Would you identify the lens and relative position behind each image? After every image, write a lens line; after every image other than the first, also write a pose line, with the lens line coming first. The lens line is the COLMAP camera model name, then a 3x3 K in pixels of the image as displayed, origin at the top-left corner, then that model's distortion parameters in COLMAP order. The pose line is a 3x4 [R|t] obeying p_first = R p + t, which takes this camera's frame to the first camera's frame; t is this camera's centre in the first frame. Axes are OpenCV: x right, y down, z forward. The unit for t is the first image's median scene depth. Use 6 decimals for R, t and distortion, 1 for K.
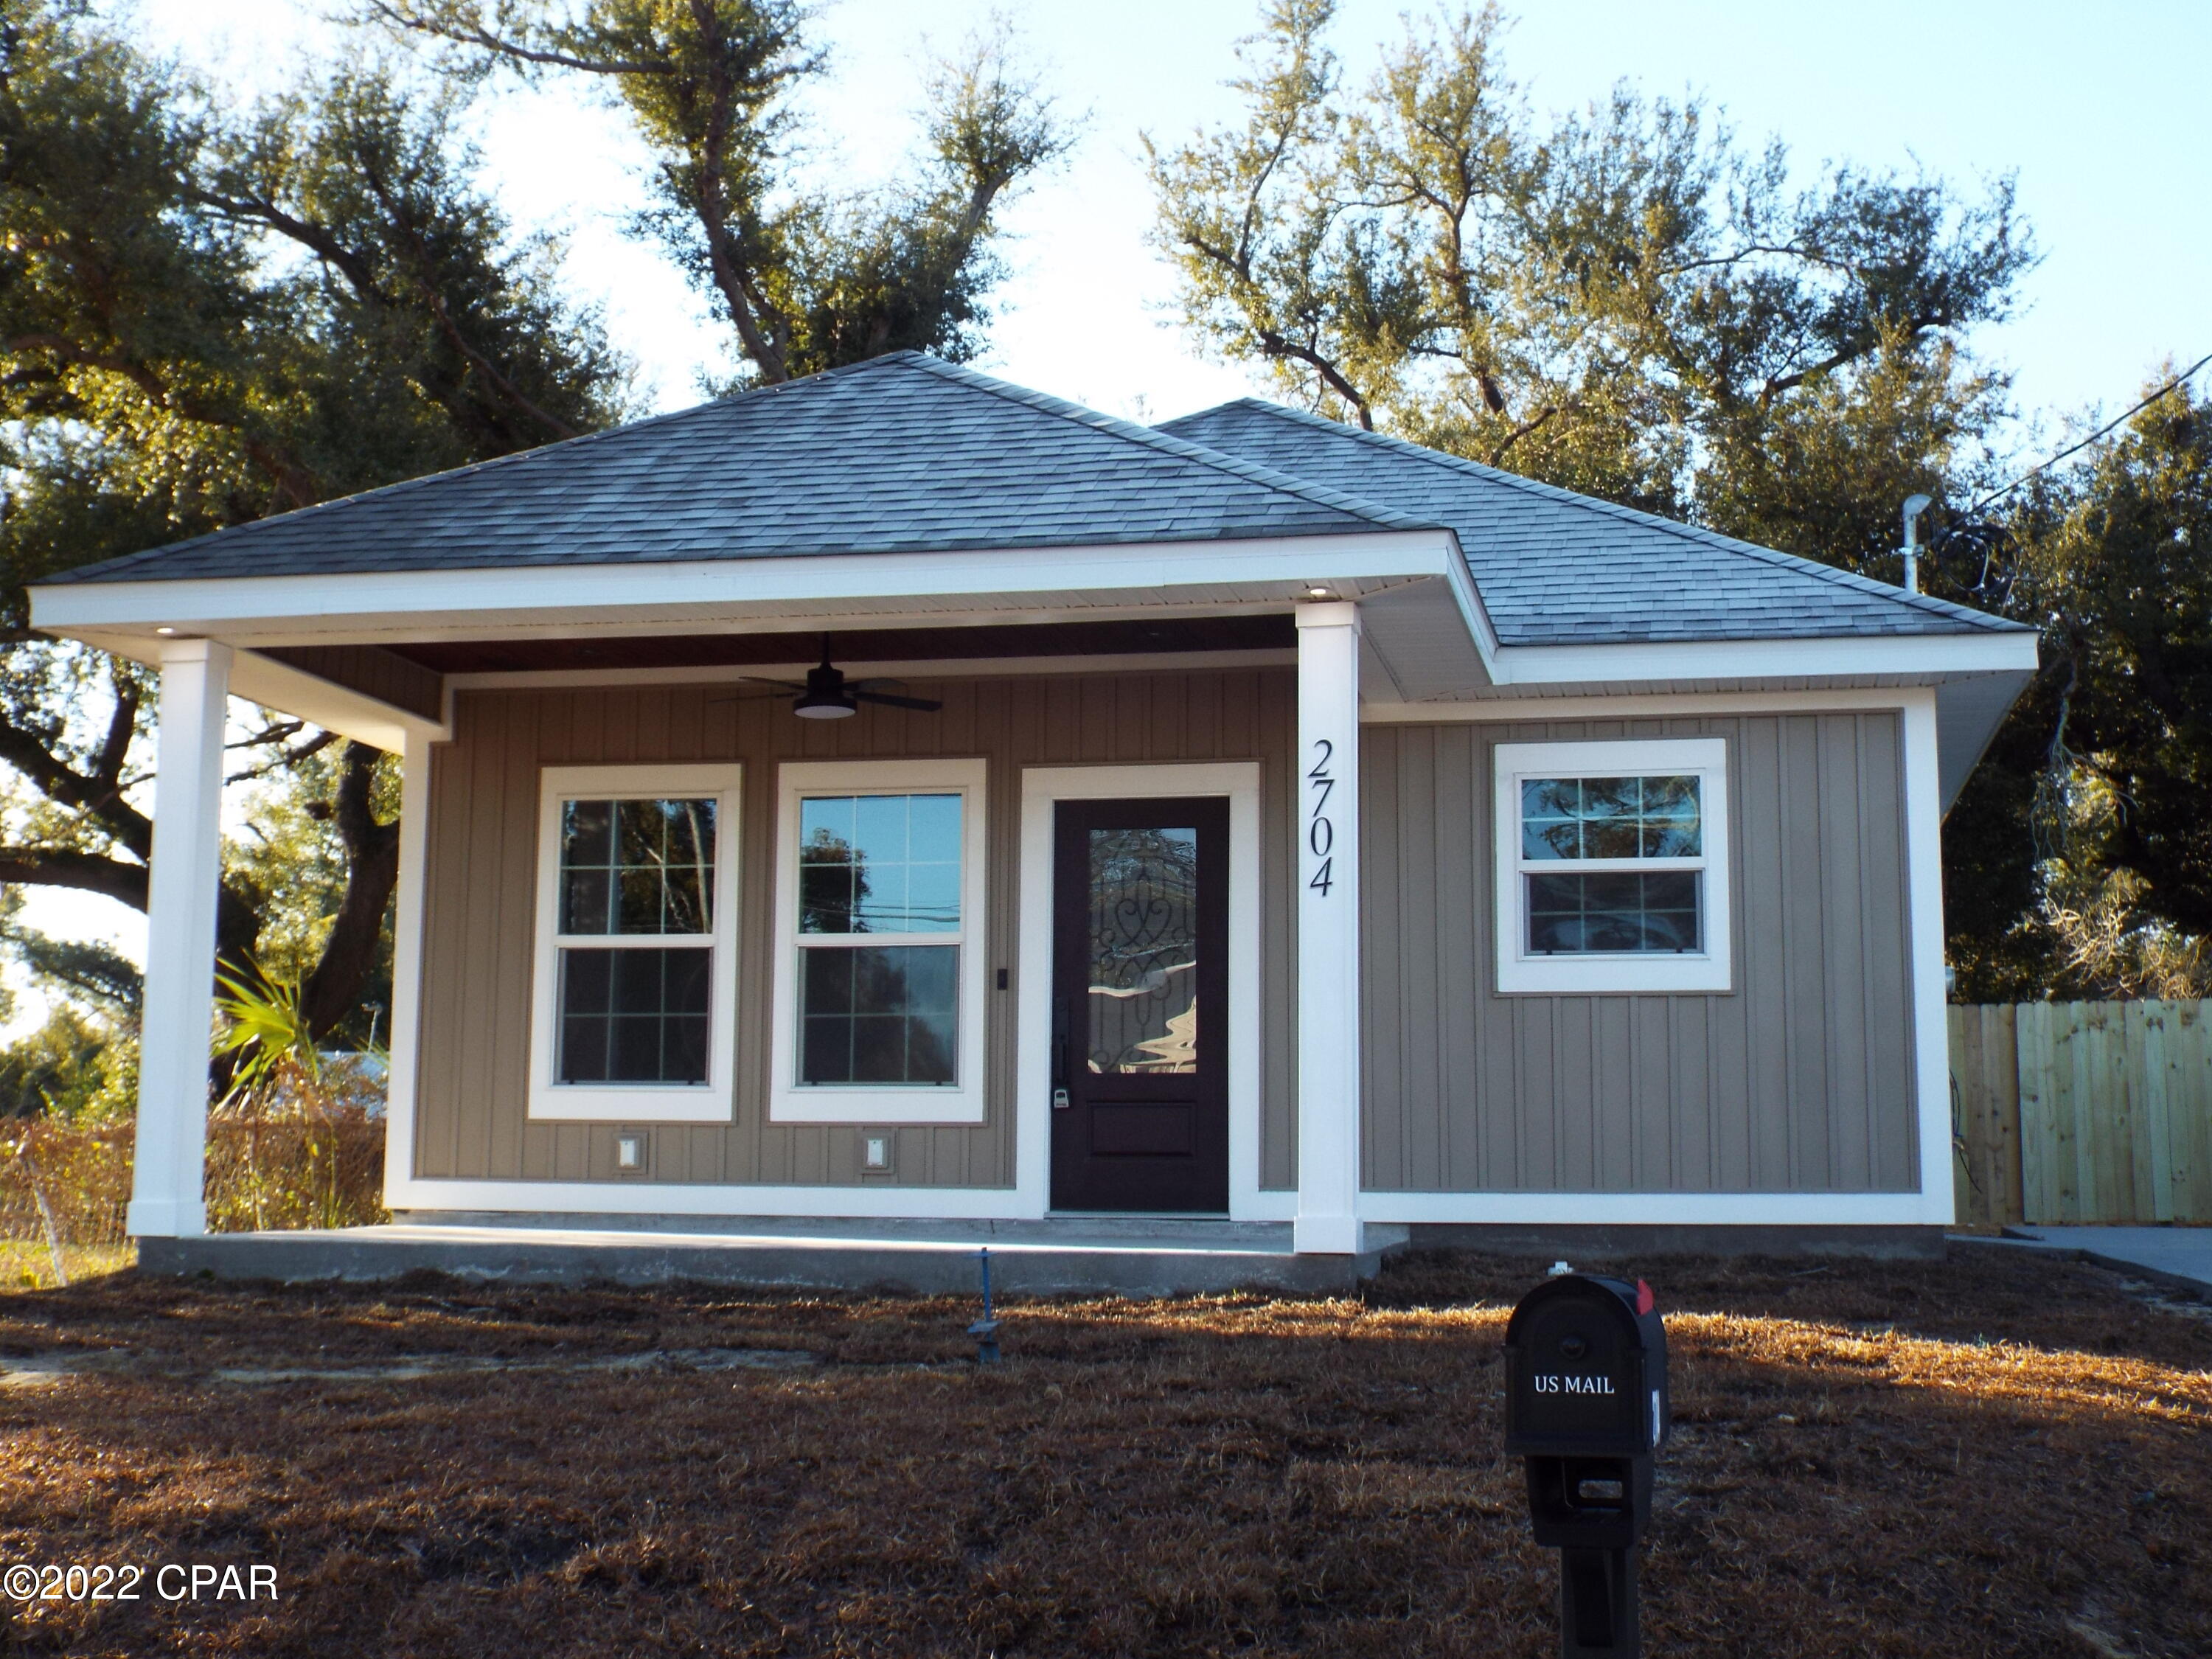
lens RADIAL K [[2856.0, 0, 1099.4], [0, 2856.0, 850.2], [0, 0, 1]] dist [-0.004580, -0.005452]
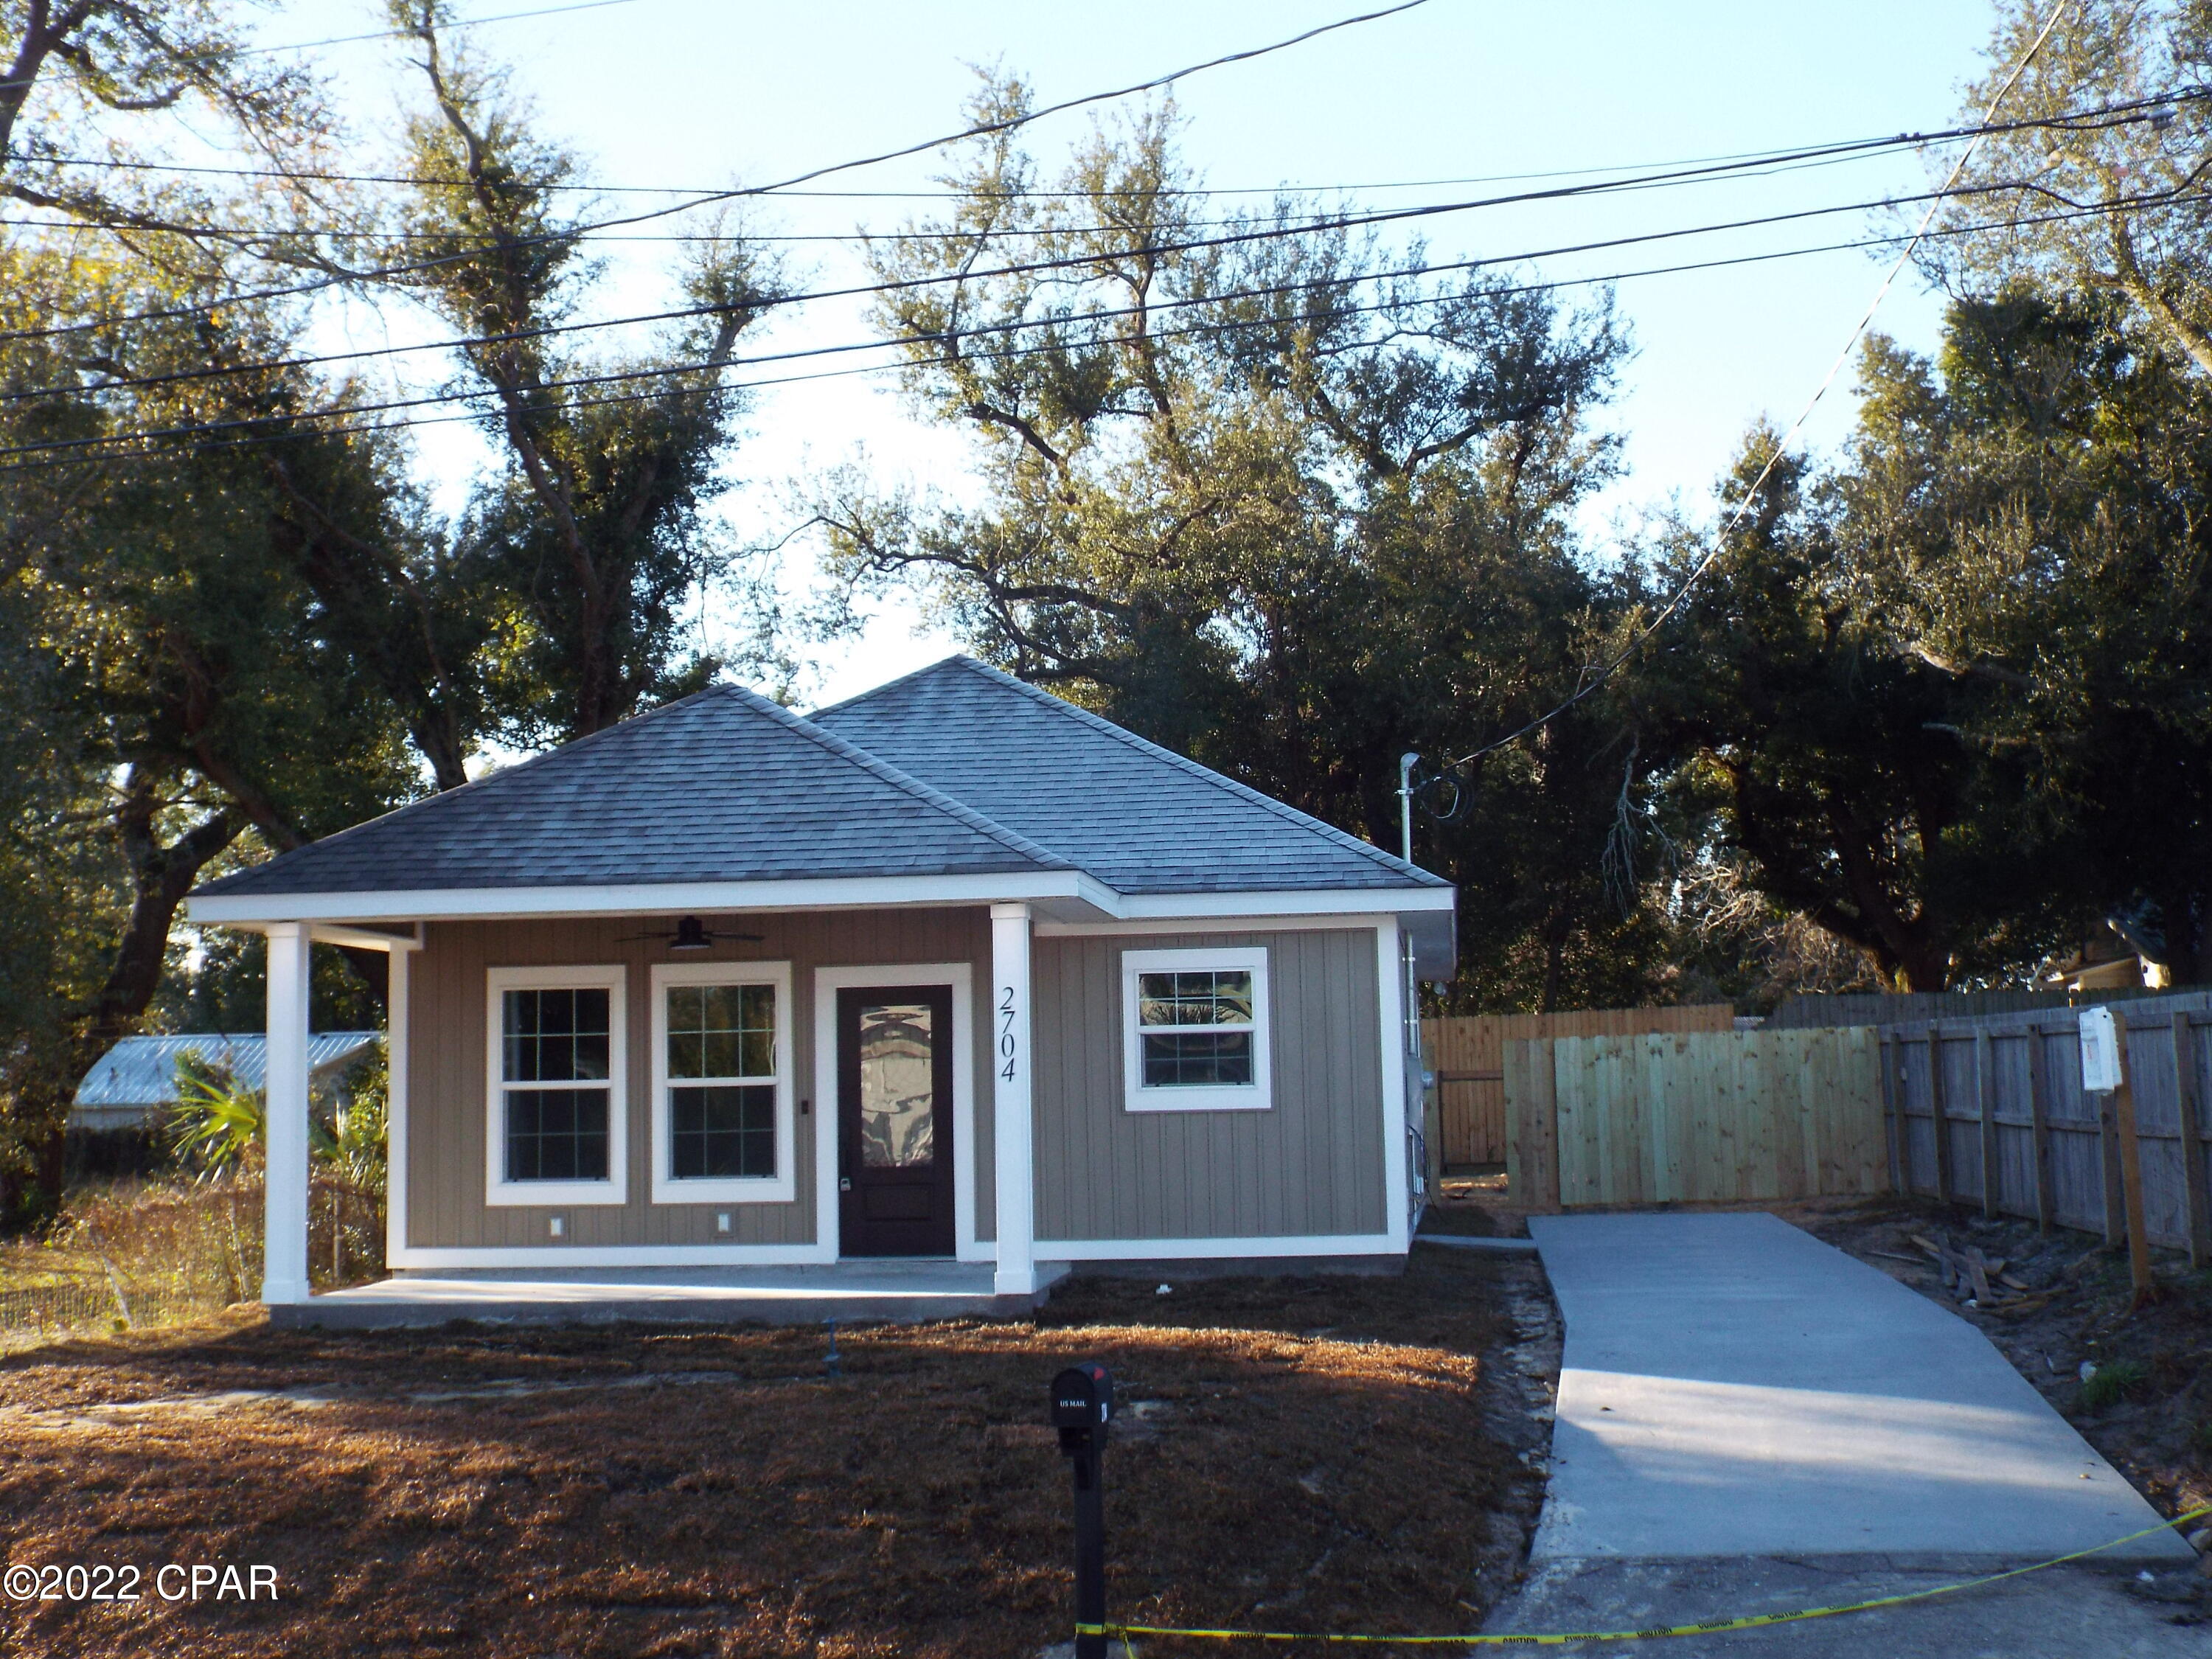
lens RADIAL K [[3261.7, 0, 1133.5], [0, 3261.7, 826.7], [0, 0, 1]] dist [0.060229, -0.018340]
pose [[0.994565, -0.018365, 0.102482, -0.035125], [0.014144, 0.999027, 0.041767, -0.173334], [-0.103149, -0.040091, 0.993858, -0.740782]]
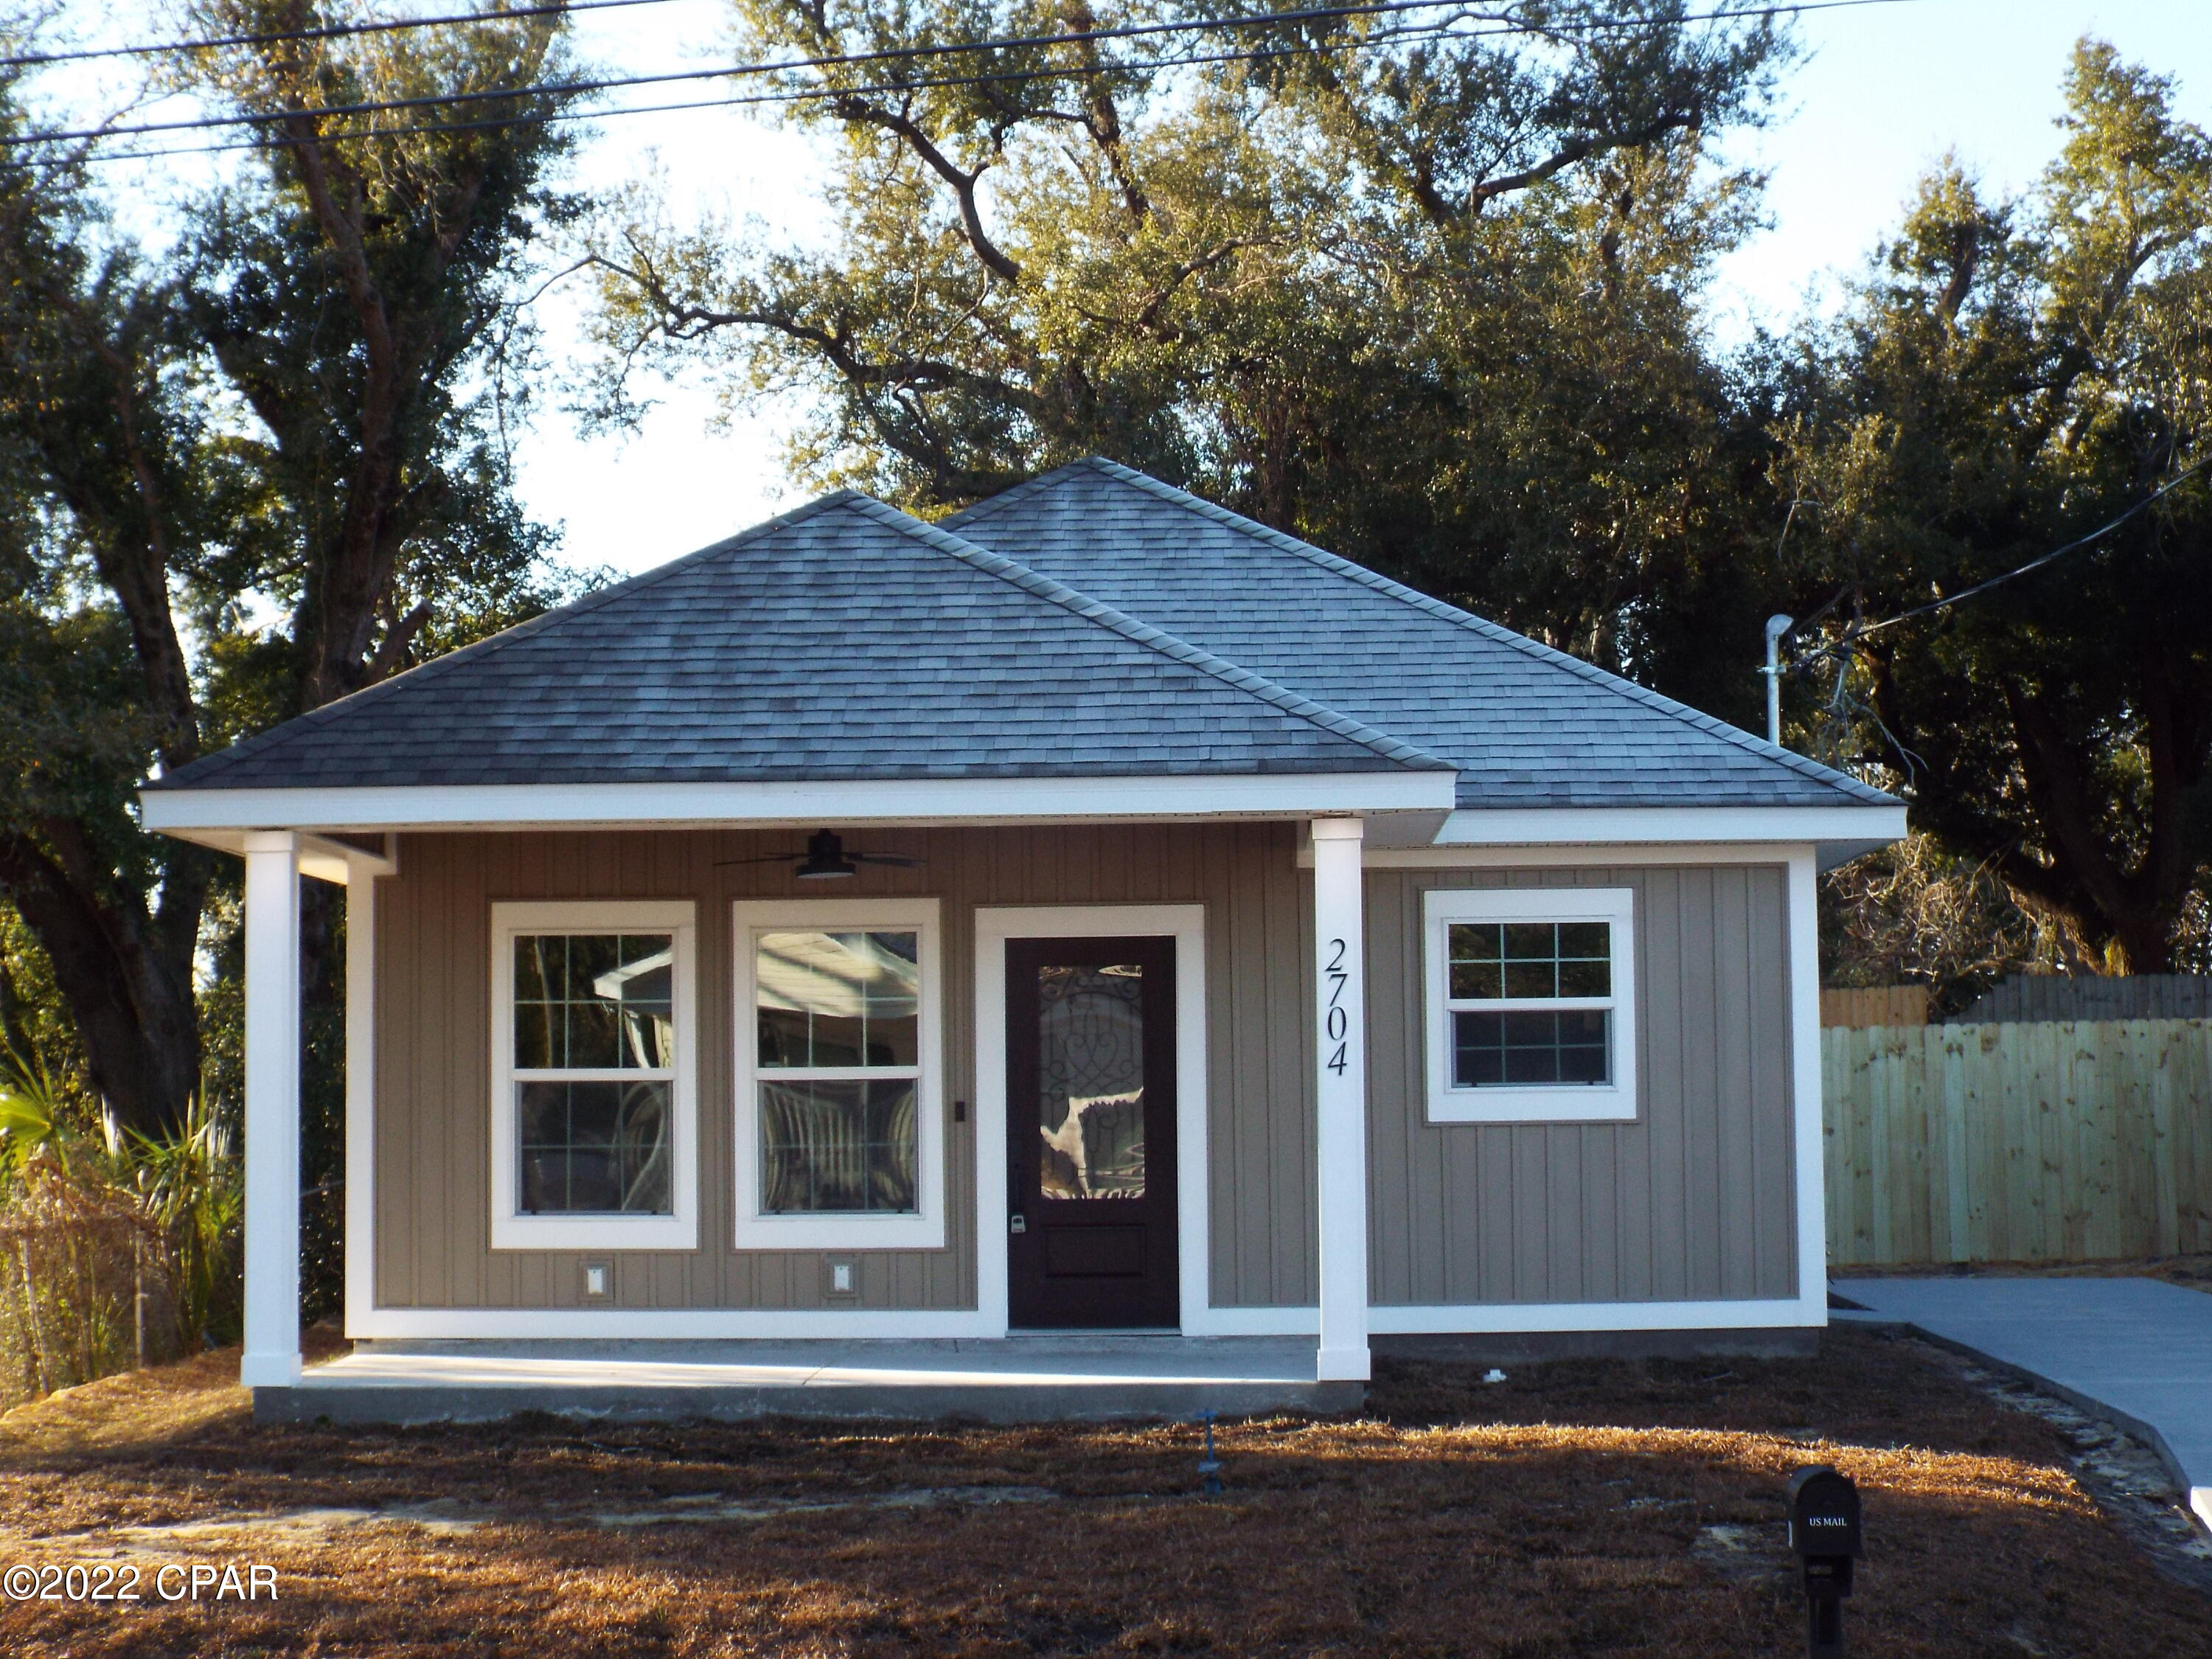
lens RADIAL K [[4767.1, 0, 1106.0], [0, 4767.1, 829.5], [0, 0, 1]] dist [-0.275619, 2.114813]
pose [[0.980401, -0.005249, 0.196941, -0.321837], [-0.007353, 0.997974, 0.063202, -0.167334], [-0.196874, -0.063411, 0.978376, -0.707479]]
